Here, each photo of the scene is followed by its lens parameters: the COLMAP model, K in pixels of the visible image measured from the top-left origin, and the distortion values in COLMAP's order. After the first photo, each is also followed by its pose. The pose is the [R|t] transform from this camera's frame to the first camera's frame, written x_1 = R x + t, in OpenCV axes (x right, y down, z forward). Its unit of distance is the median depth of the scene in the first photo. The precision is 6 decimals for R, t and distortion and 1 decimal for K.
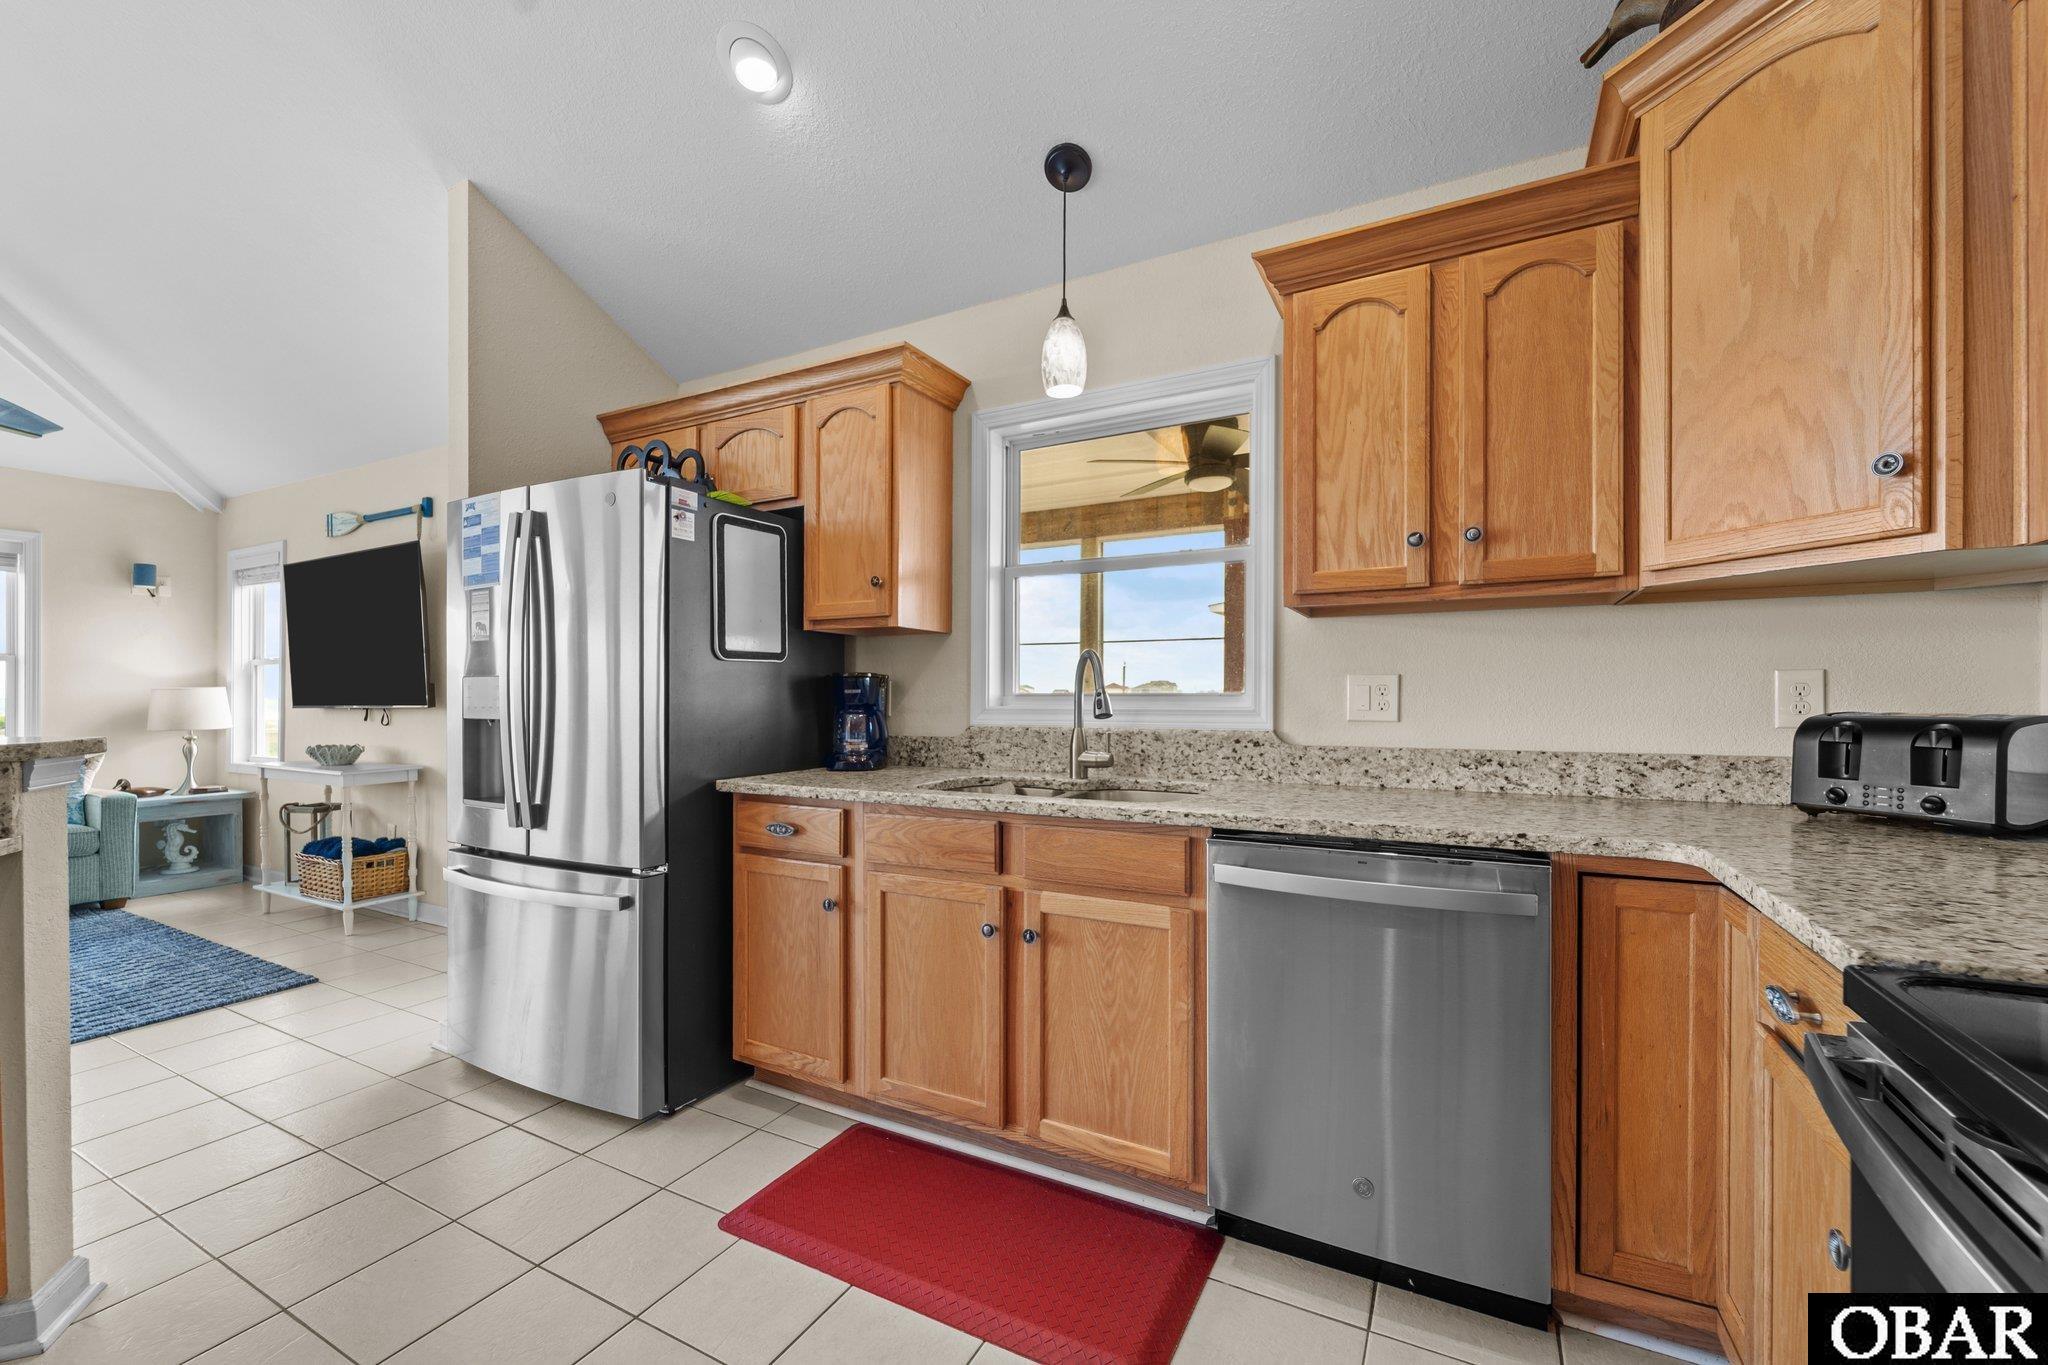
lens RADIAL K [[823.3, 0, 1015.5], [0, 823.3, 696.8], [0, 0, 1]] dist [0.005920, -0.002234]
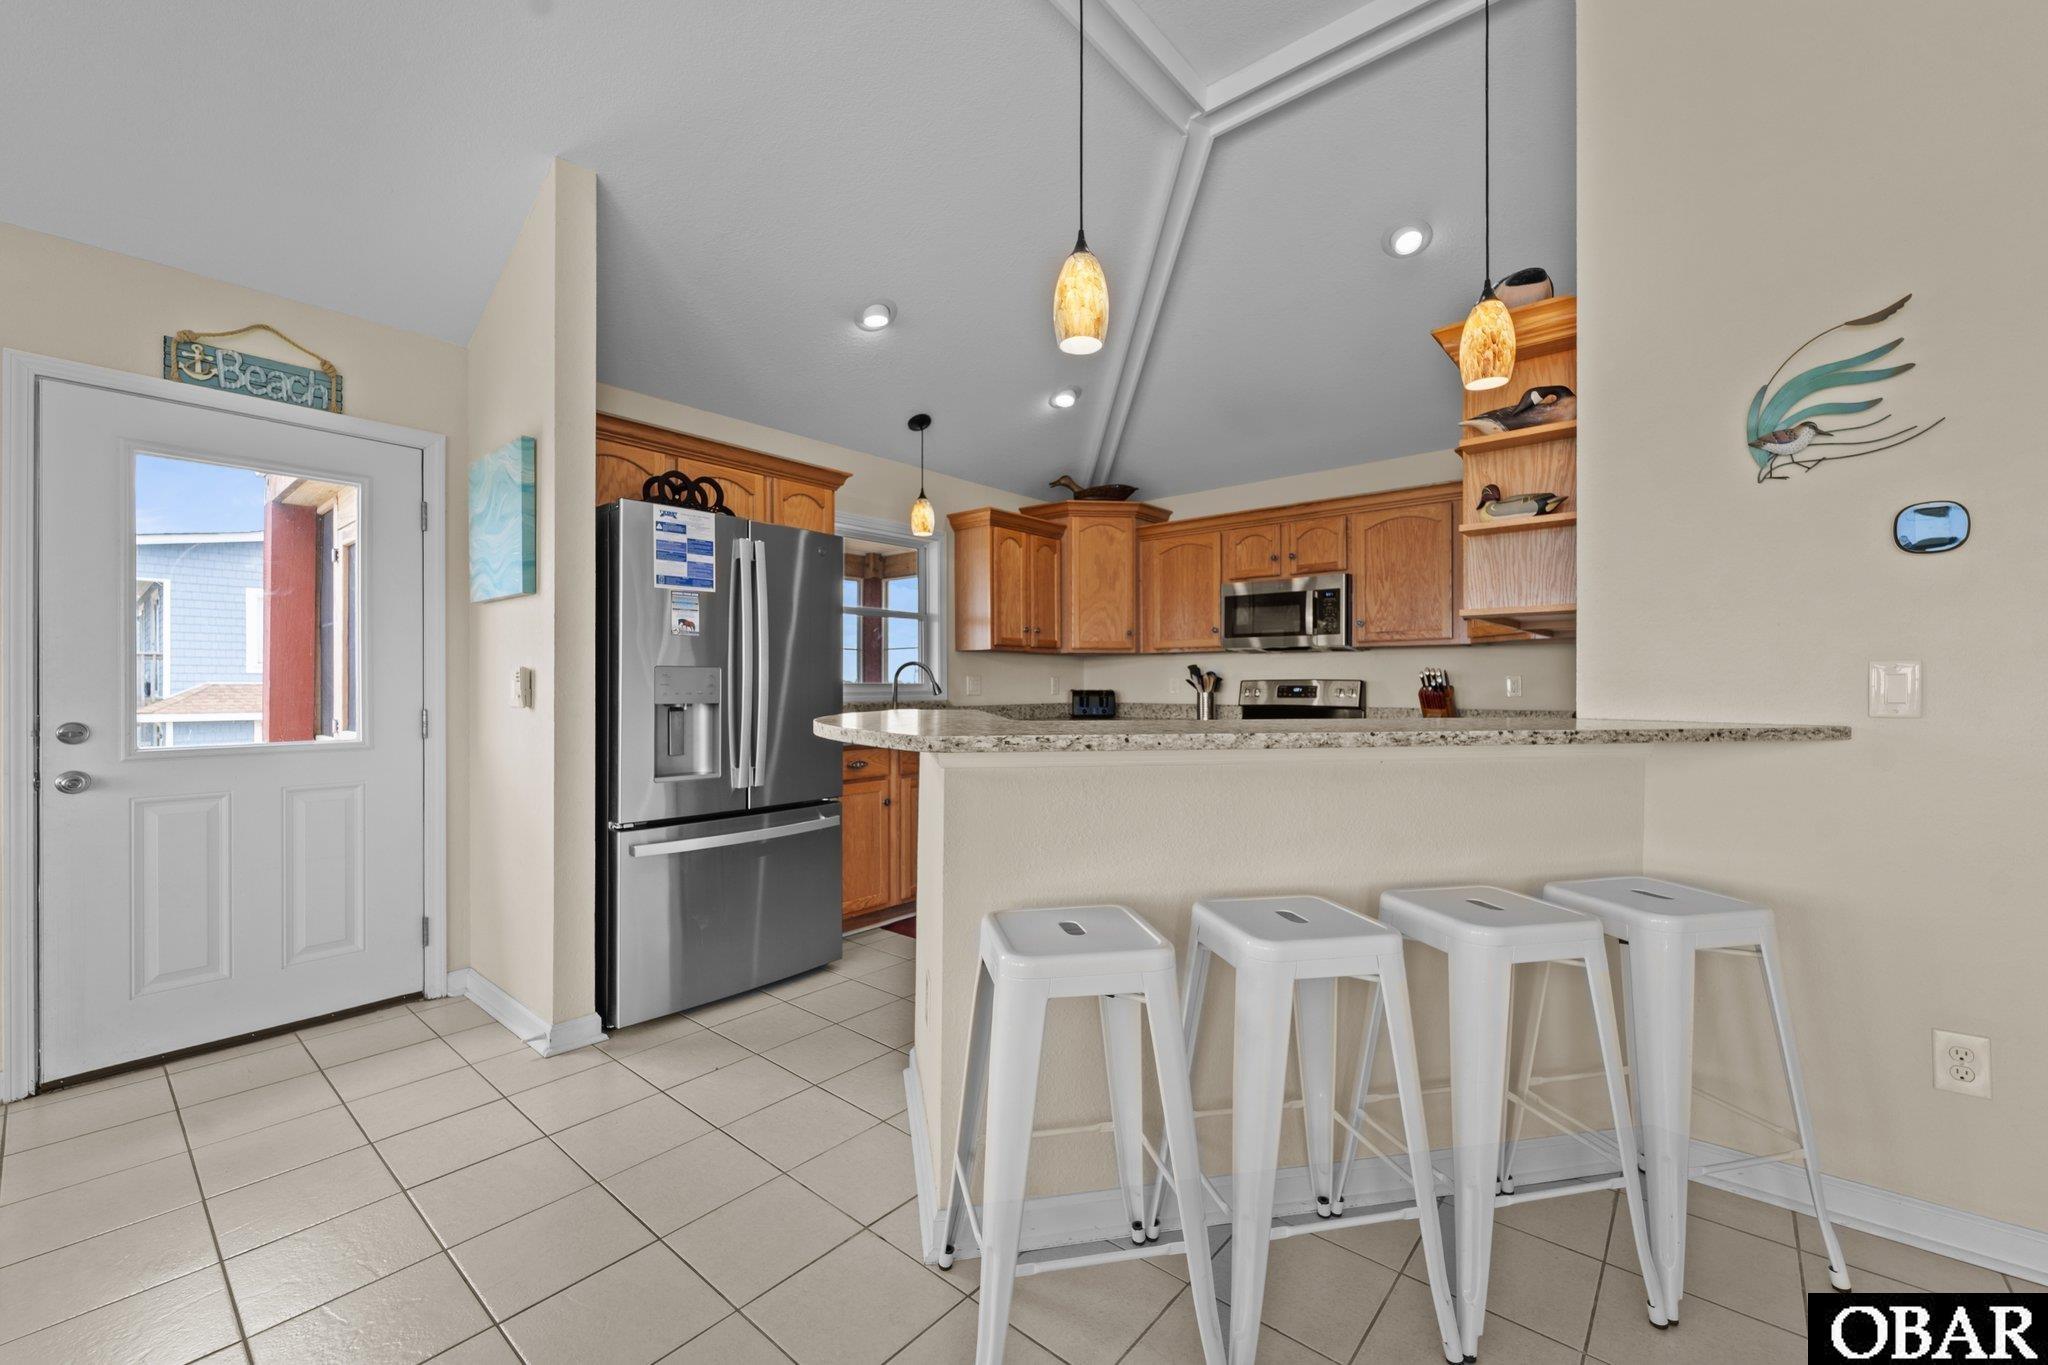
lens RADIAL K [[823.3, 0, 1026.0], [0, 823.3, 678.5], [0, 0, 1]] dist [0.005920, -0.002234]
pose [[0.213197, 0.010125, 0.976957, -1.868572], [0.003910, 0.999929, -0.011216, 0.008023], [-0.977001, 0.006212, 0.213142, 0.327703]]
